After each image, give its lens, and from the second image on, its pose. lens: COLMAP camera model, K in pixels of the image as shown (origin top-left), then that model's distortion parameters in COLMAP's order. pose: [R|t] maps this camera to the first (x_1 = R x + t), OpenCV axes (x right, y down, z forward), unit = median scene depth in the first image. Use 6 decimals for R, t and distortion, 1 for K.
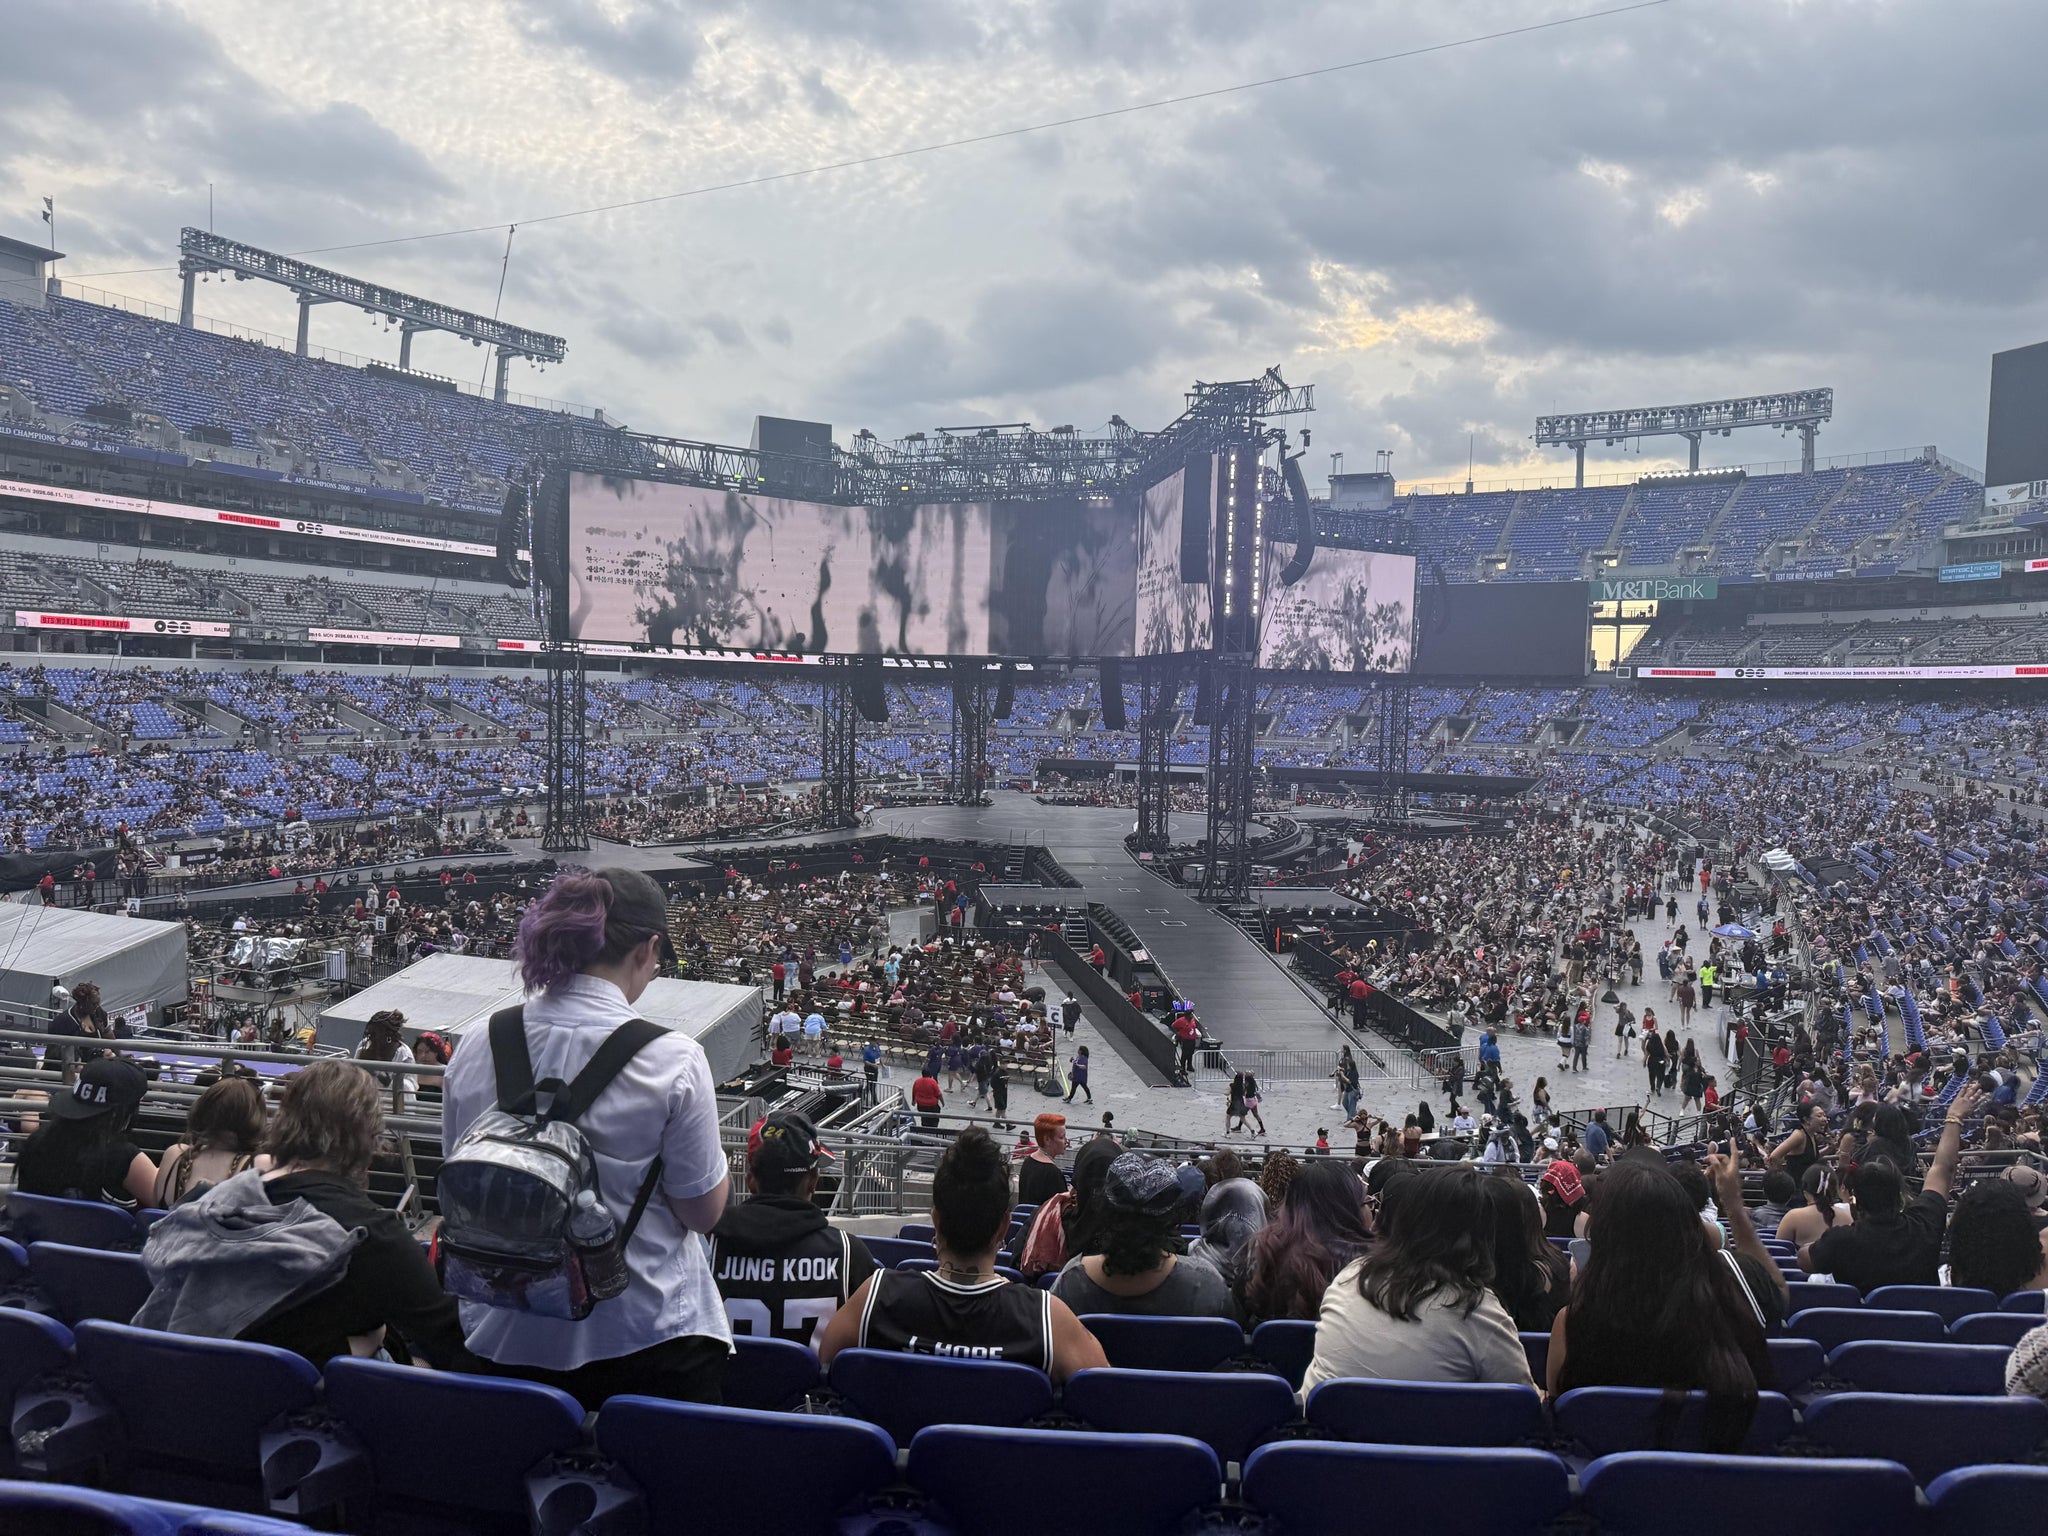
lens RADIAL K [[1479.6, 0, 1025.5], [0, 1479.6, 793.8], [0, 0, 1]] dist [0.087644, -0.158570]
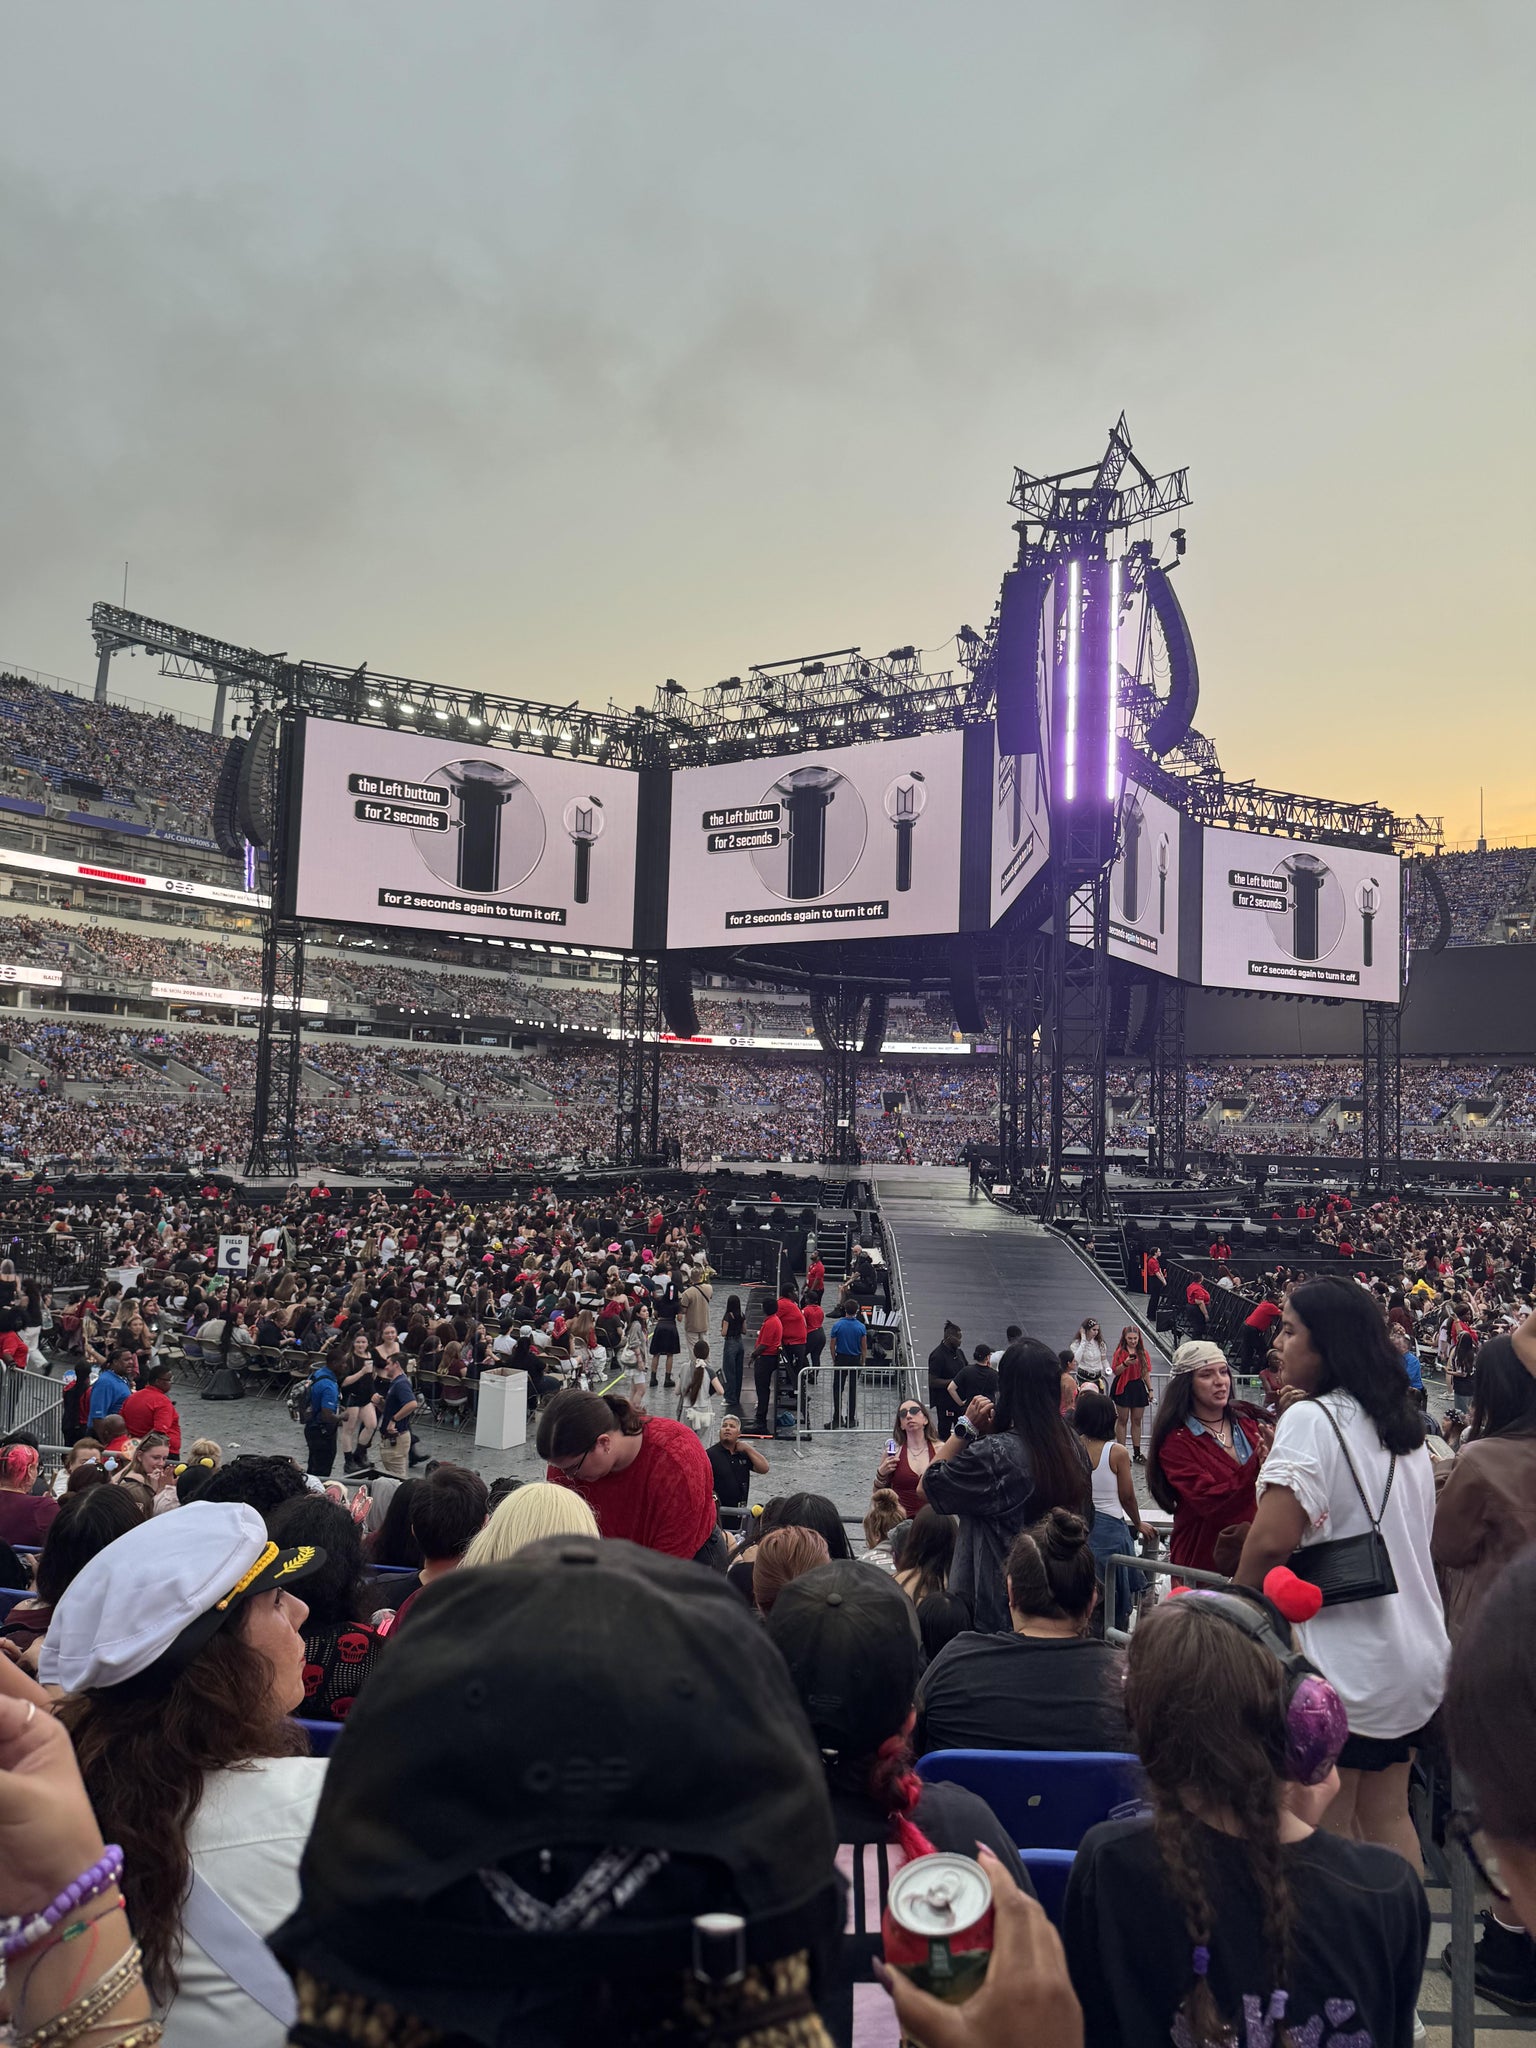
lens RADIAL K [[1469.0, 0, 768.0], [0, 1469.0, 1024.0], [0, 0, 1]] dist [0.189528, -0.462997]
pose [[0.985384, -0.007474, -0.170182, 0.058057], [-0.017108, 0.989643, -0.142525, 0.041945], [0.169485, 0.143353, 0.975051, 0.160732]]
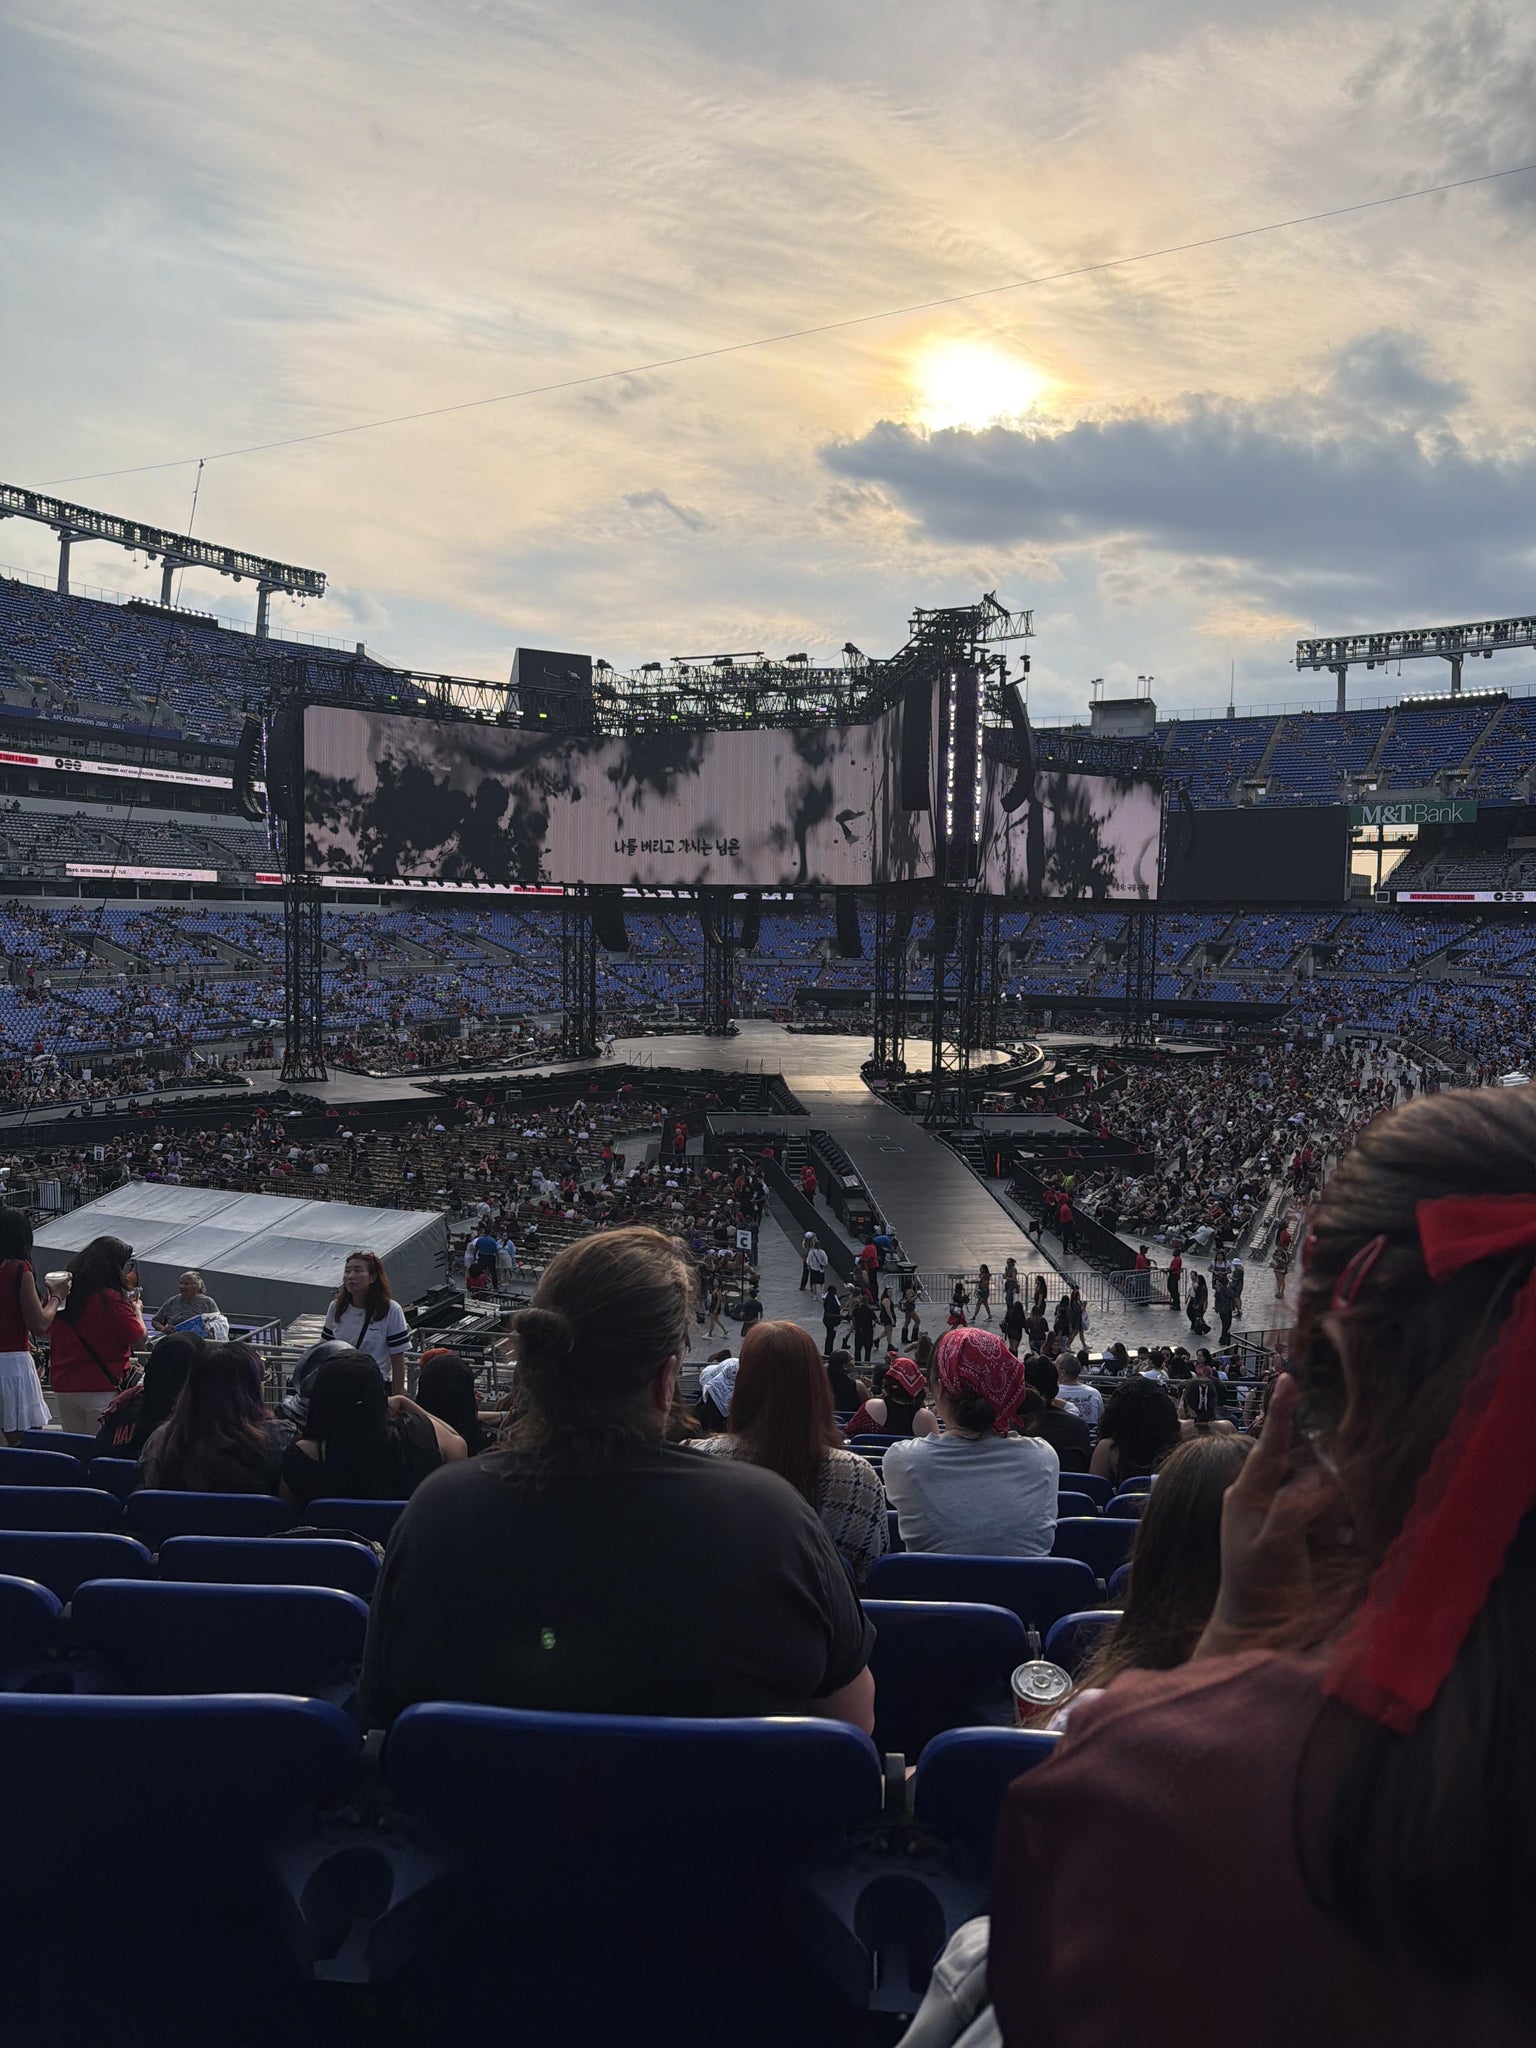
lens RADIAL K [[1476.2, 0, 781.1], [0, 1476.2, 1037.5], [0, 0, 1]] dist [0.090124, -0.170155]
pose [[0.999847, -0.006587, -0.016208, 0.019257], [0.006735, 0.999936, 0.009090, 0.000851], [0.016147, -0.009197, 0.999827, -0.000513]]
